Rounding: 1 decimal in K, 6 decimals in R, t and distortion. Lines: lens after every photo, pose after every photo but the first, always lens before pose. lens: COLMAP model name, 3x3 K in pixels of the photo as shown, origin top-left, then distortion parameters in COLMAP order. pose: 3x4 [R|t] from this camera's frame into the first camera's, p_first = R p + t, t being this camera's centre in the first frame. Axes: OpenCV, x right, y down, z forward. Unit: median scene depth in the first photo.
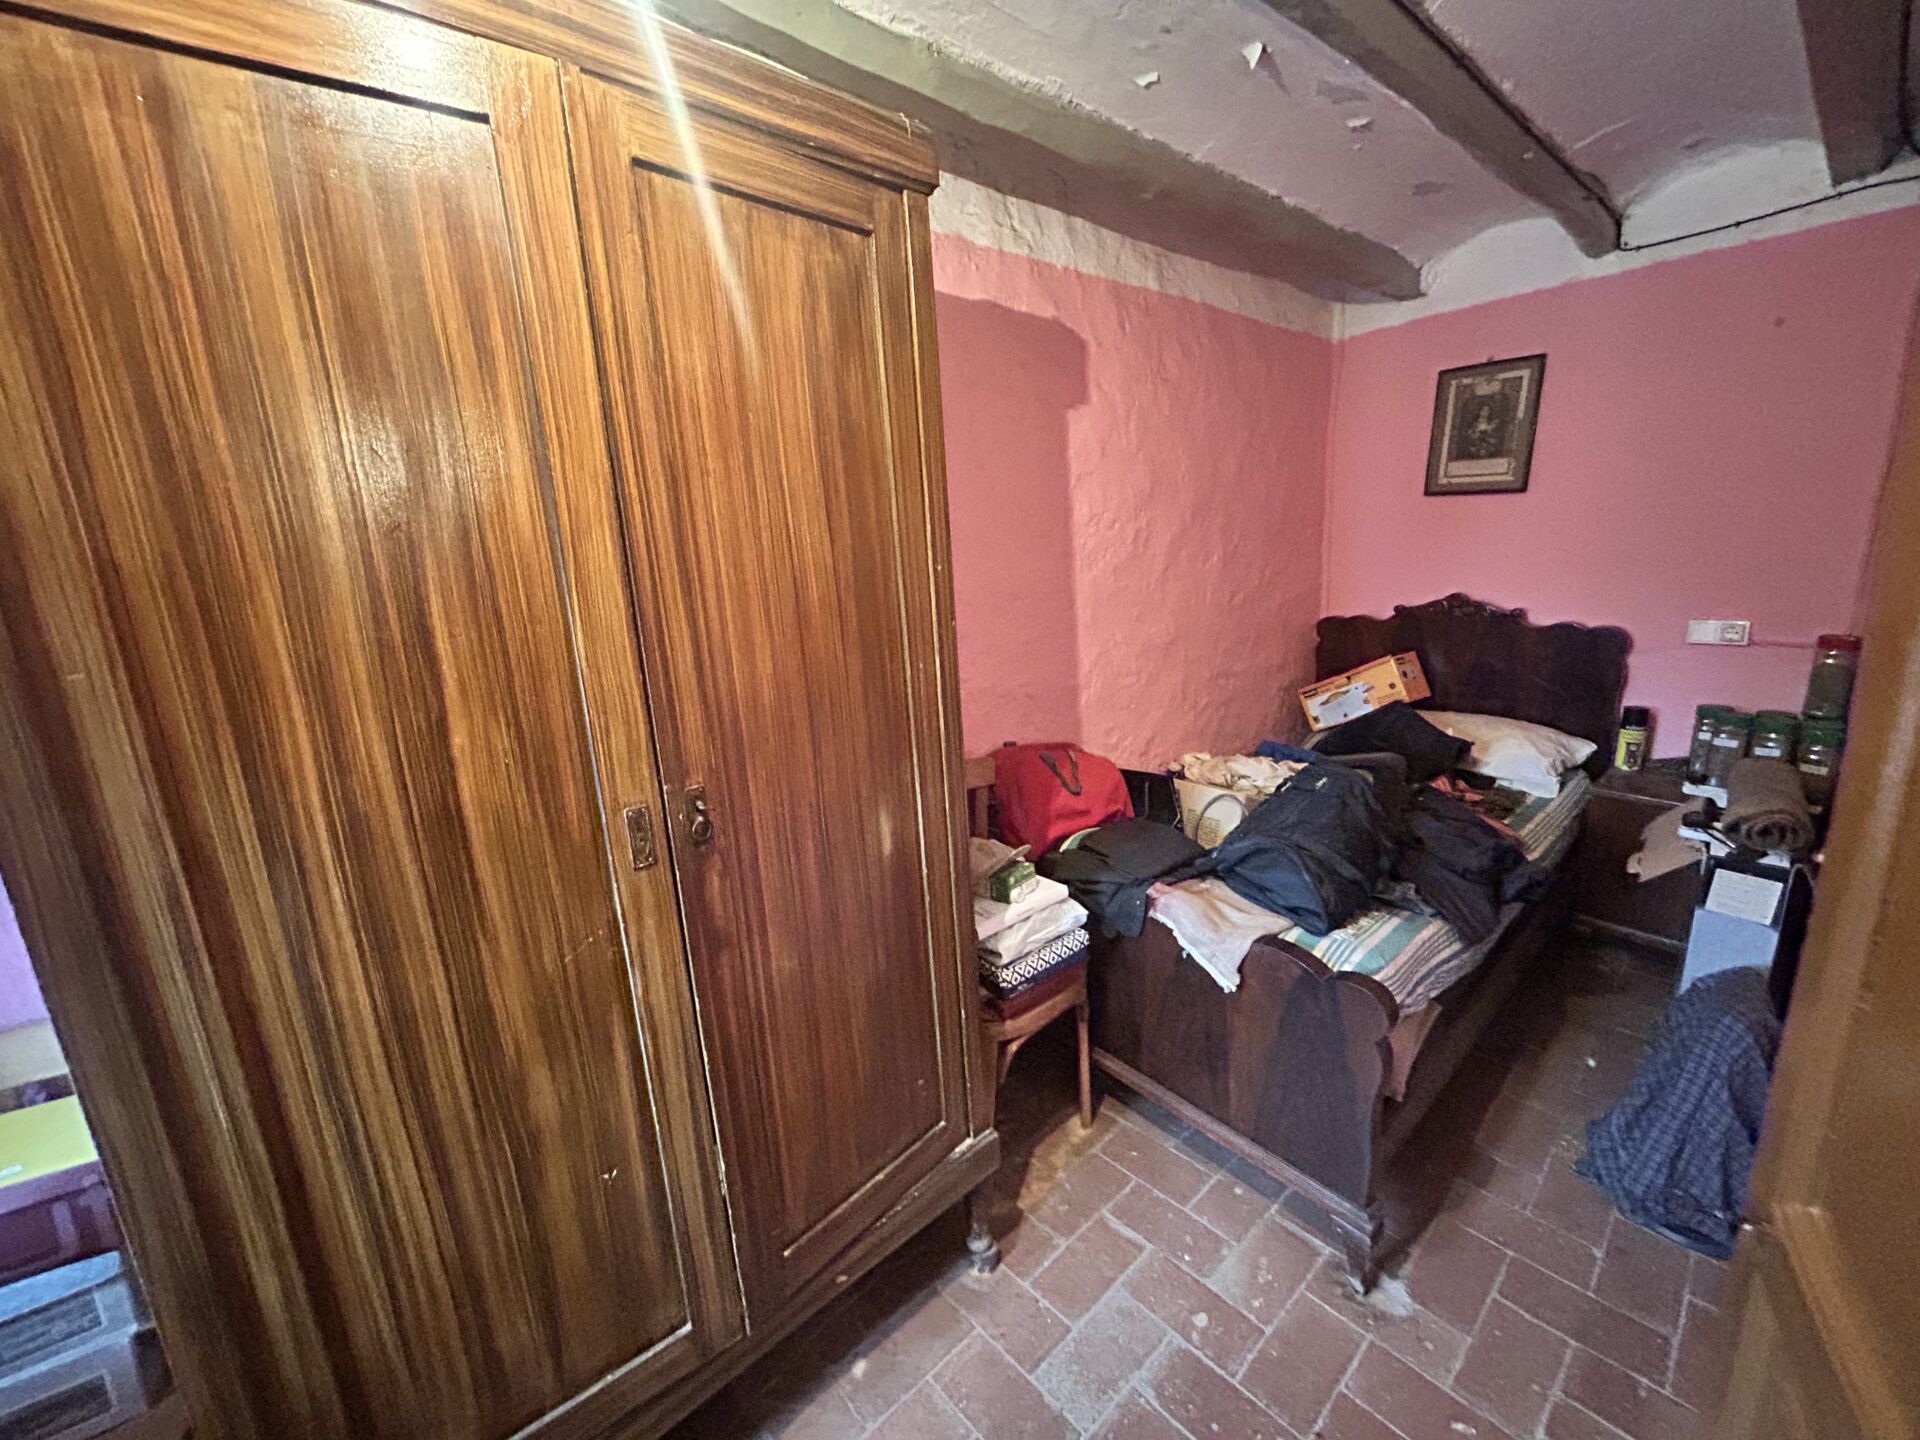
lens RADIAL K [[773.6, 0, 956.8], [0, 773.6, 713.3], [0, 0, 1]] dist [-0.002445, 0.001241]
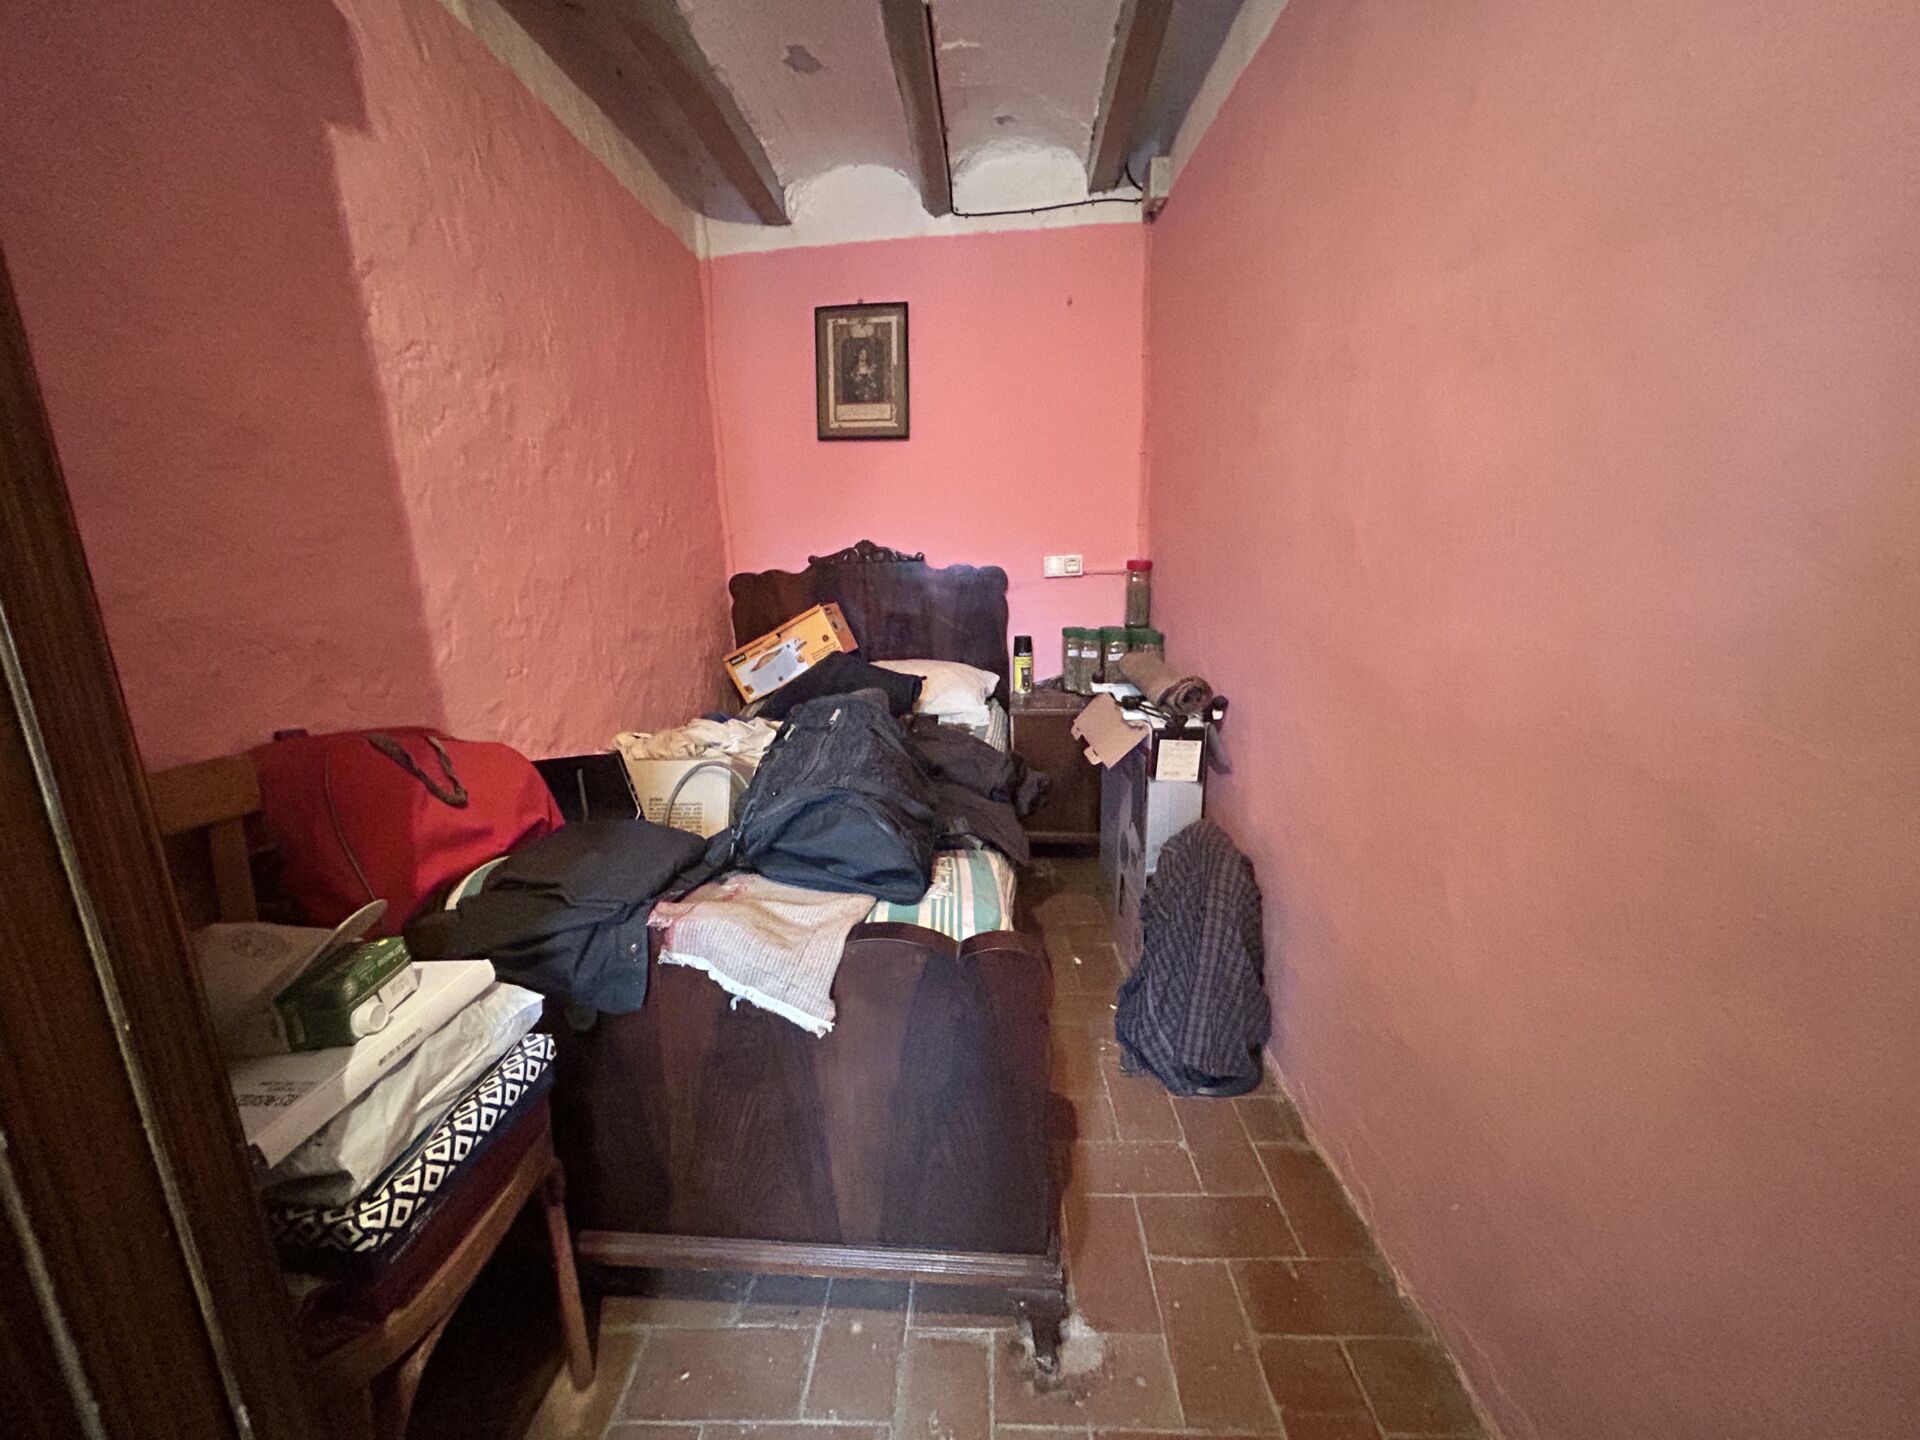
lens RADIAL K [[773.6, 0, 954.4], [0, 773.6, 718.0], [0, 0, 1]] dist [-0.002445, 0.001241]
pose [[0.695190, -0.118246, 0.709034, 0.015303], [0.149004, 0.988658, 0.018784, 0.090878], [-0.703213, 0.092591, 0.704924, 0.369923]]
